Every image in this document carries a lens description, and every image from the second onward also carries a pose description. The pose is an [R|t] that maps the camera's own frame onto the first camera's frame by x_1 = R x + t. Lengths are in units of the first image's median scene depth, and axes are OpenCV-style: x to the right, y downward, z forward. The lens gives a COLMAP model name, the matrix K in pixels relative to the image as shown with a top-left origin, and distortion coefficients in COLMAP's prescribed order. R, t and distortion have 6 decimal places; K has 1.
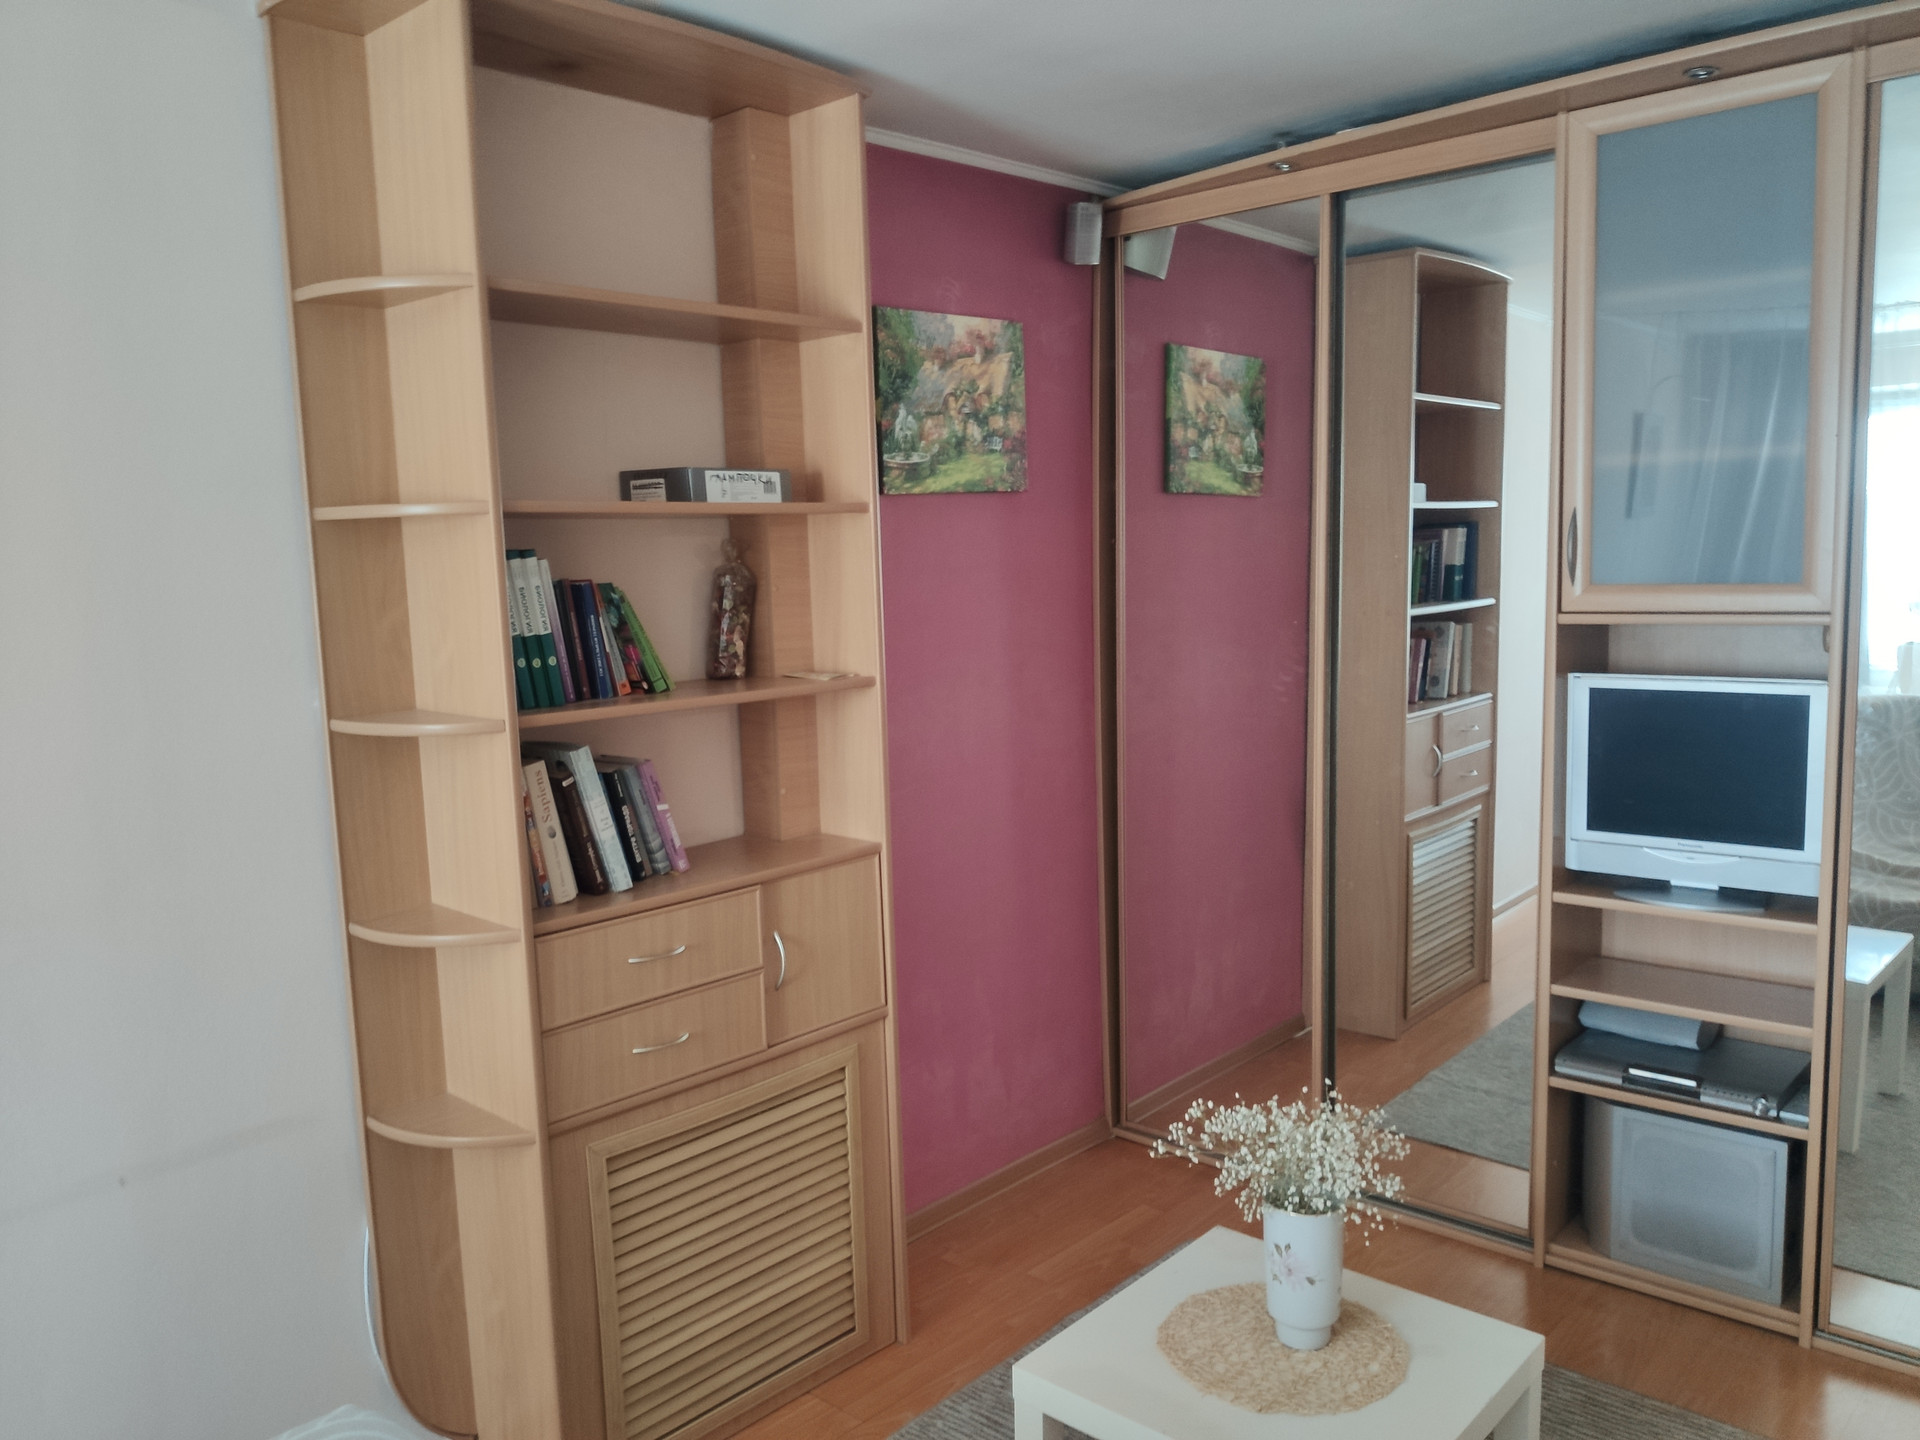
lens RADIAL K [[1460.7, 0, 952.9], [0, 1460.7, 723.3], [0, 0, 1]] dist [0.030915, -0.050738]
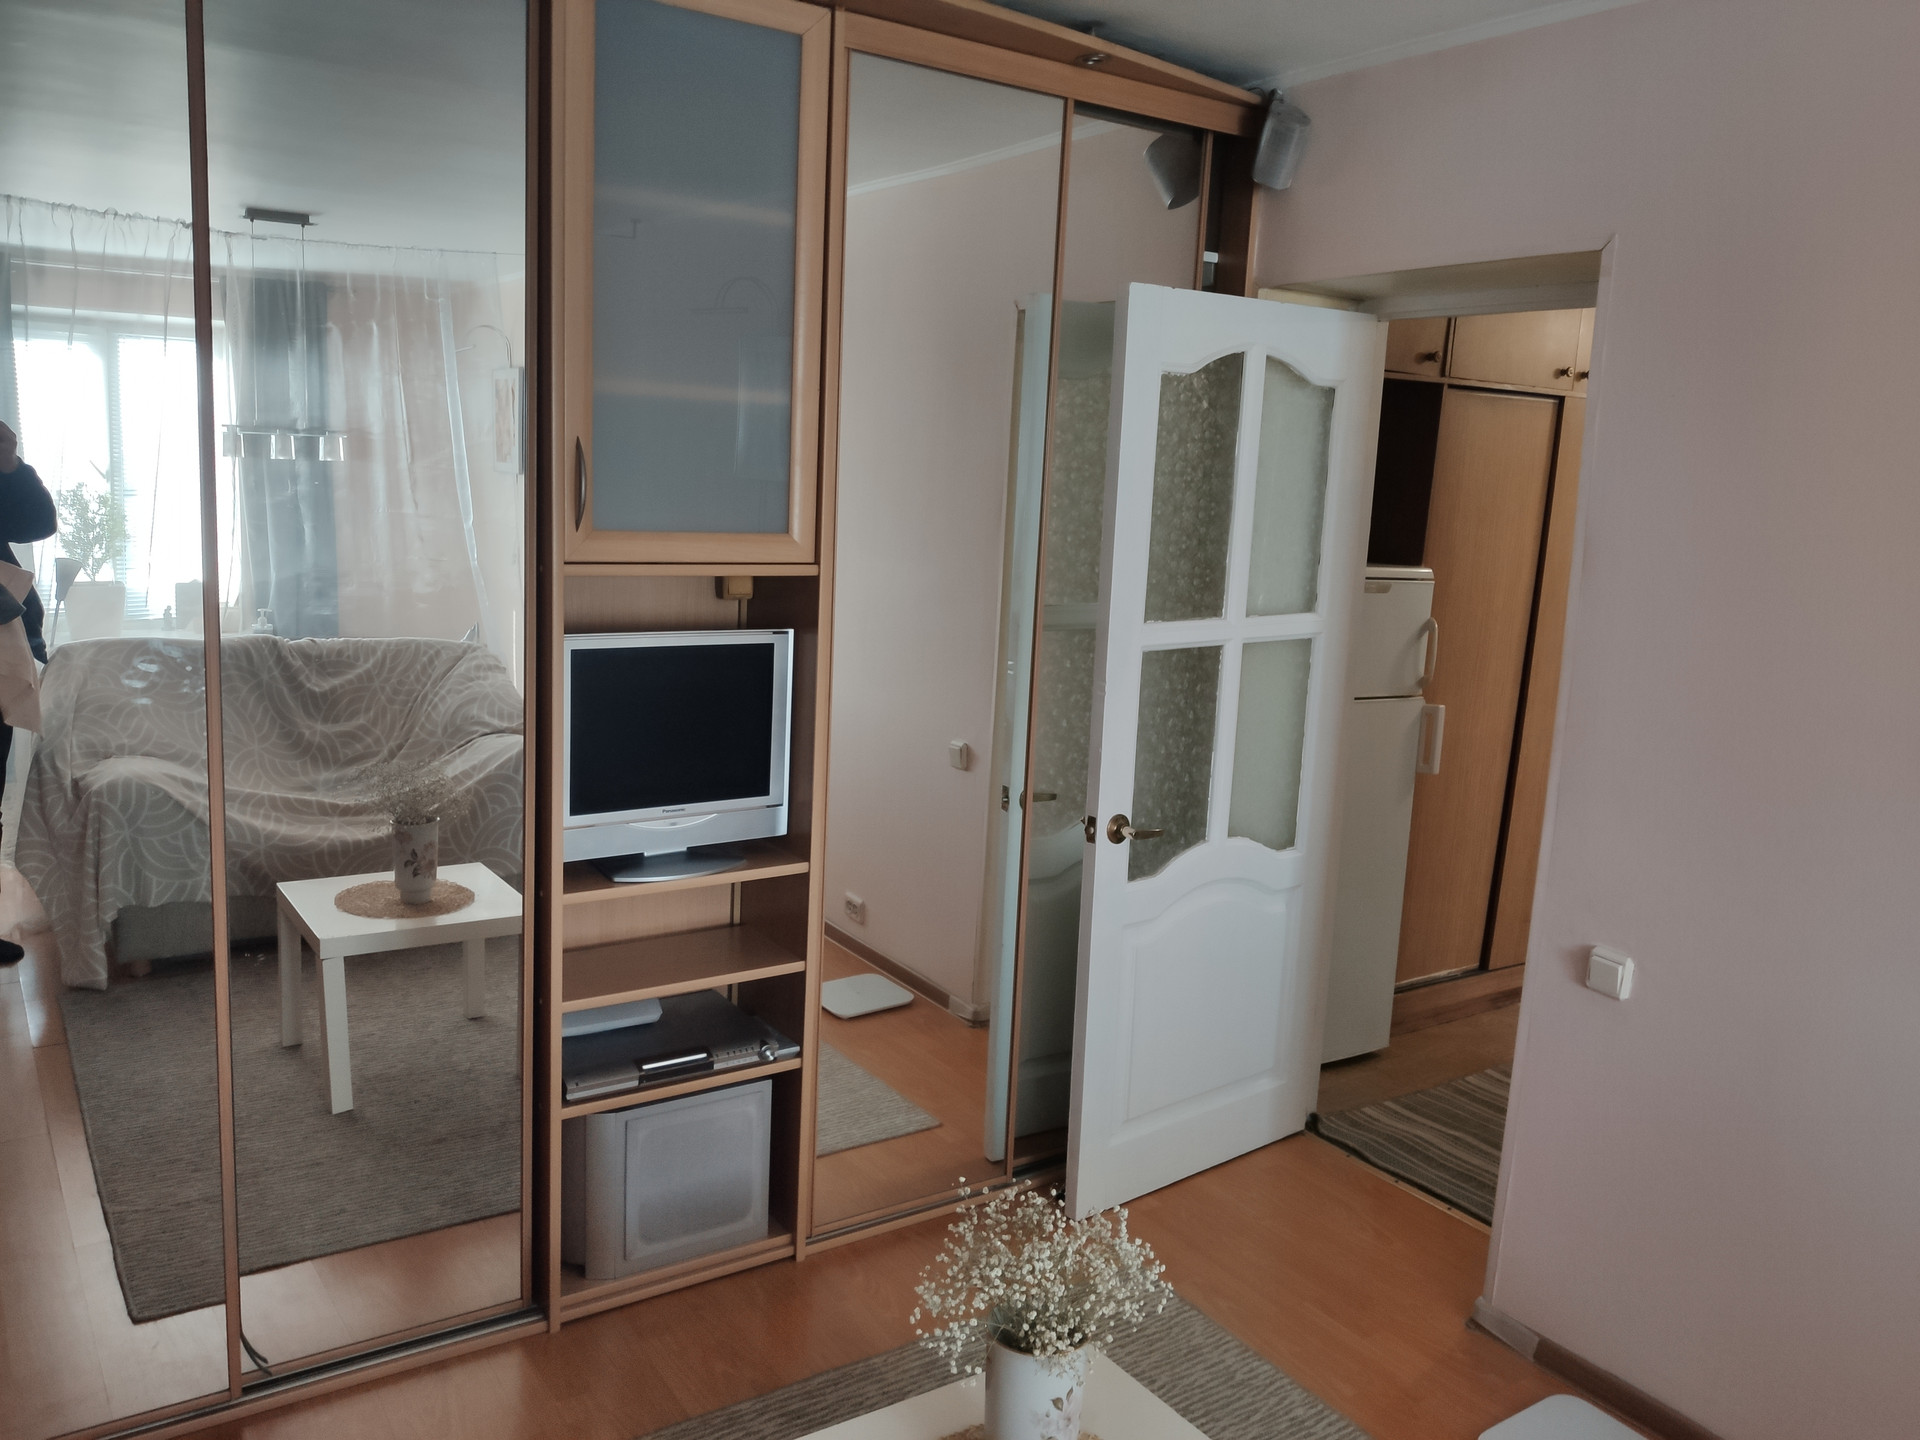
lens RADIAL K [[1460.7, 0, 952.5], [0, 1460.7, 725.2], [0, 0, 1]] dist [0.030915, -0.050738]
pose [[0.256428, -0.117686, 0.959372, -0.311369], [0.068604, 0.992273, 0.103385, -0.050434], [-0.964126, 0.039306, 0.262520, 0.528185]]
